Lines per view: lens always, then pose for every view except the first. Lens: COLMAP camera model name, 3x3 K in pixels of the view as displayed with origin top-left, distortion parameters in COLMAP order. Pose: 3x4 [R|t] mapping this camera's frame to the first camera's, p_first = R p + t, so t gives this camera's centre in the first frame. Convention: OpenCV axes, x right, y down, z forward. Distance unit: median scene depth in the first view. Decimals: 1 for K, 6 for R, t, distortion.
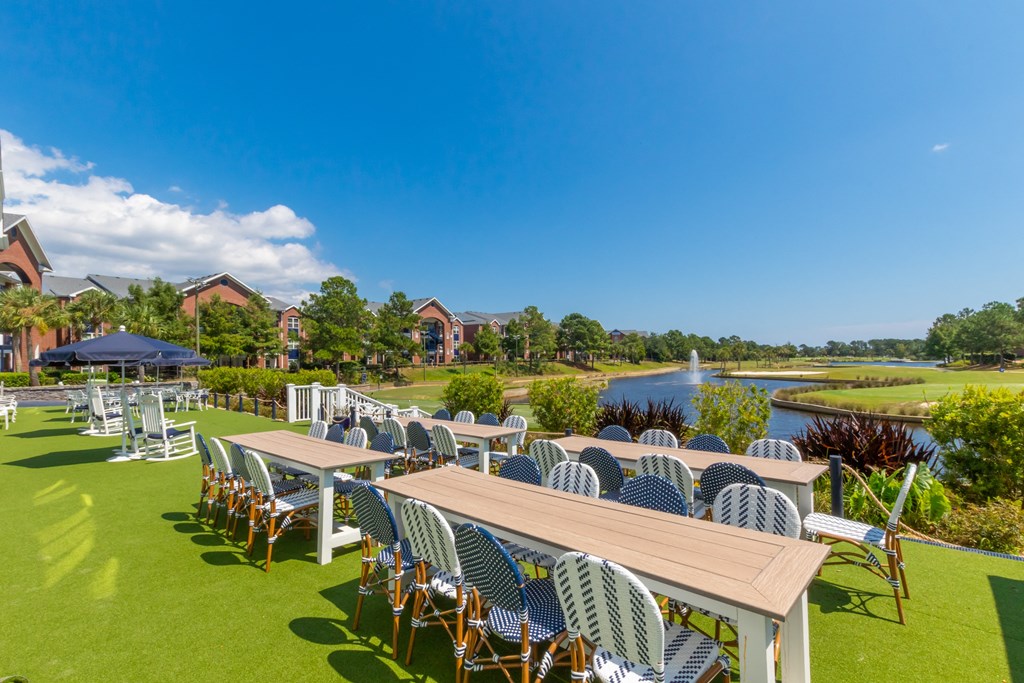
lens RADIAL K [[484.1, 0, 508.6], [0, 484.1, 351.2], [0, 0, 1]] dist [0.001649, -0.000018]
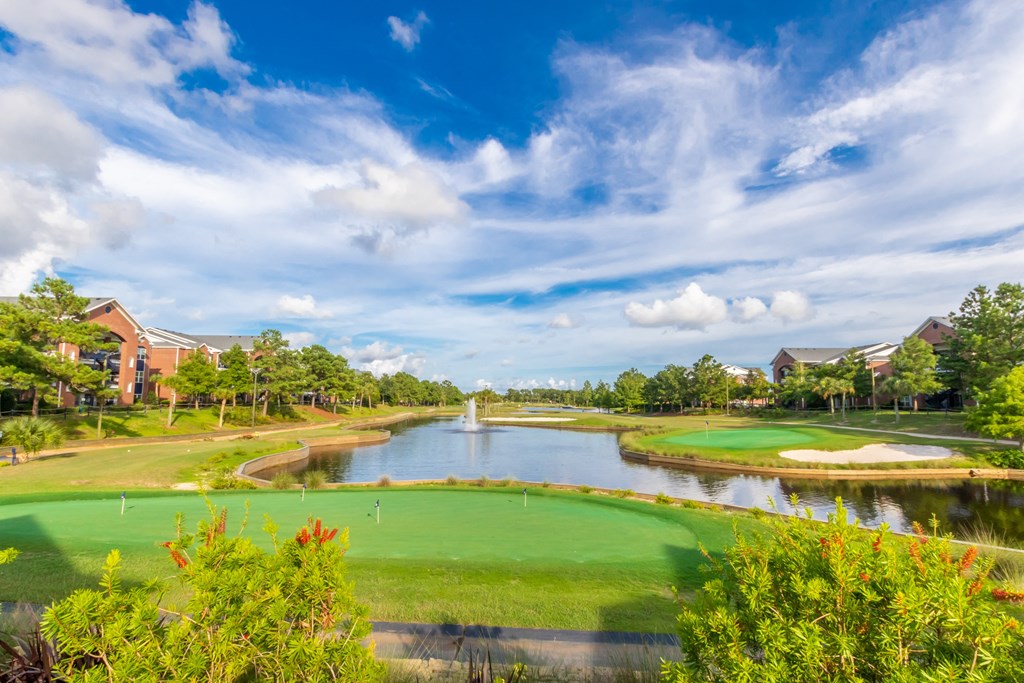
lens RADIAL K [[484.1, 0, 508.6], [0, 484.1, 351.2], [0, 0, 1]] dist [0.001649, -0.000018]
pose [[0.790217, 0.081798, 0.607343, -0.142636], [-0.030506, 0.995074, -0.094327, -0.000817], [-0.612067, 0.056011, 0.788820, 0.235591]]
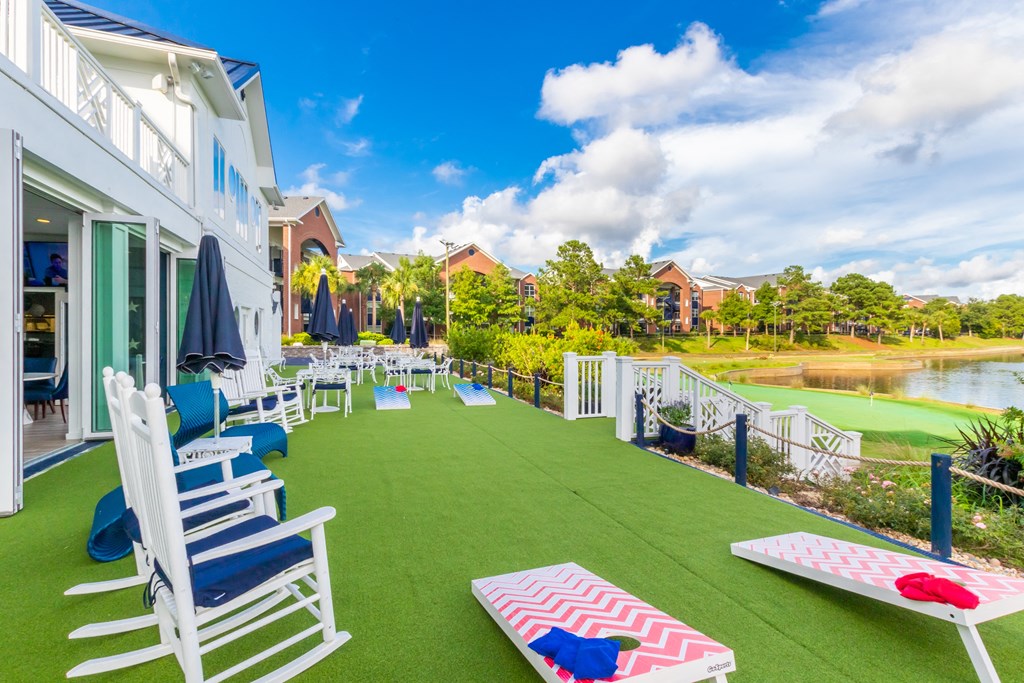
lens RADIAL K [[468.0, 0, 512.0], [0, 468.0, 341.5], [0, 0, 1]] dist [0.000486, 0.000041]
pose [[0.901849, 0.027902, -0.431149, -0.049692], [-0.009599, 0.998960, 0.044571, 0.006054], [0.431944, -0.036058, 0.901179, 0.087135]]
